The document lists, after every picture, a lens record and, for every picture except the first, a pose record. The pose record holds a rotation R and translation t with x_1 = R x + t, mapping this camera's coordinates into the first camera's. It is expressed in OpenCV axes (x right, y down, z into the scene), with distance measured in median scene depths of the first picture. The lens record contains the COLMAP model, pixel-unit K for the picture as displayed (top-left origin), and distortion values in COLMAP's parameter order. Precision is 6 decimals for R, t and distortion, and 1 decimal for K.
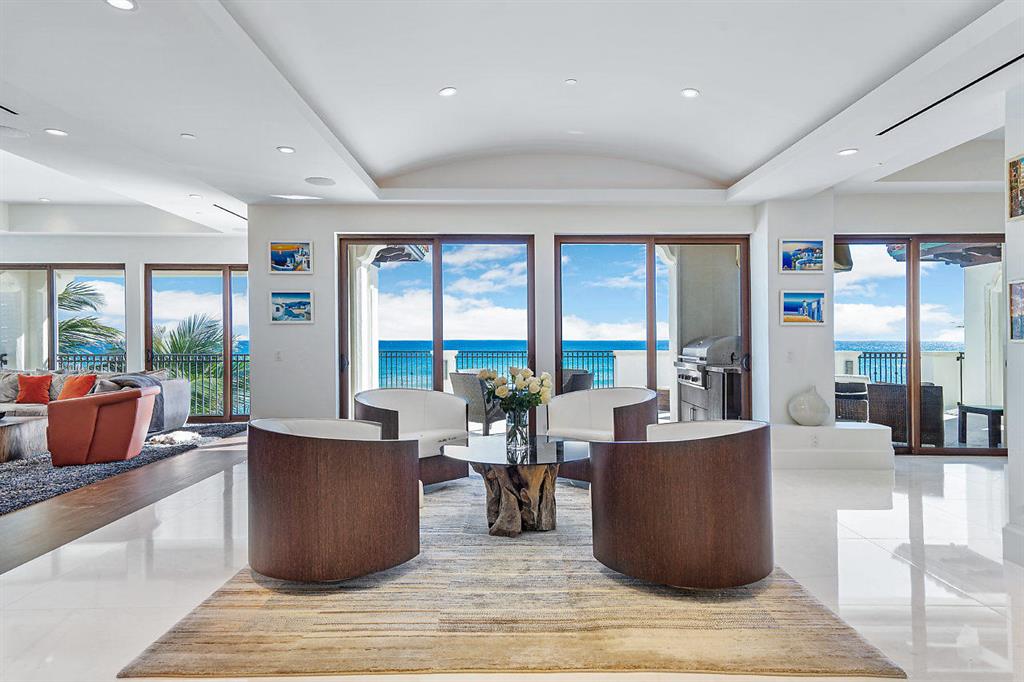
lens RADIAL K [[579.8, 0, 512.0], [0, 579.8, 341.0], [0, 0, 1]] dist [0.028423, -0.000190]
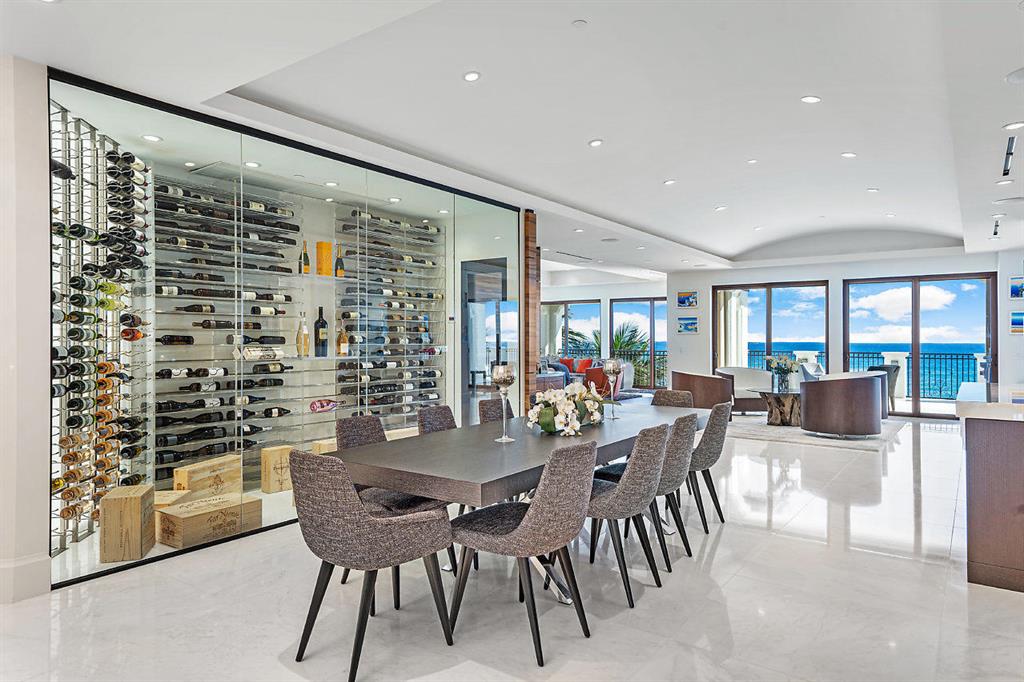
lens RADIAL K [[618.1, 0, 512.9], [0, 618.1, 316.5], [0, 0, 1]] dist [0.030343, -0.000188]
pose [[0.797155, -0.018600, -0.603488, 0.401425], [-0.006628, 0.999196, -0.039552, -0.001695], [0.603738, 0.035529, 0.796390, -0.991176]]
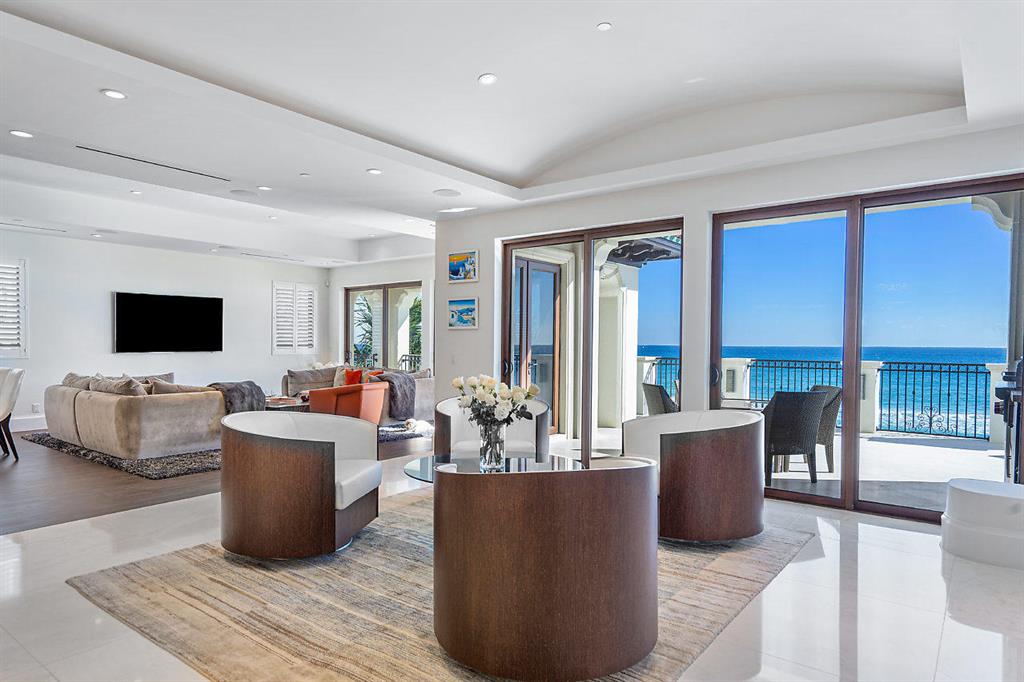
lens RADIAL K [[615.7, 0, 512.0], [0, 615.7, 341.0], [0, 0, 1]] dist [0.031953, -0.000528]
pose [[0.786221, 0.001927, -0.617942, 0.389676], [-0.009325, 0.999918, -0.008746, 0.001071], [0.617875, 0.012639, 0.786175, 0.172313]]
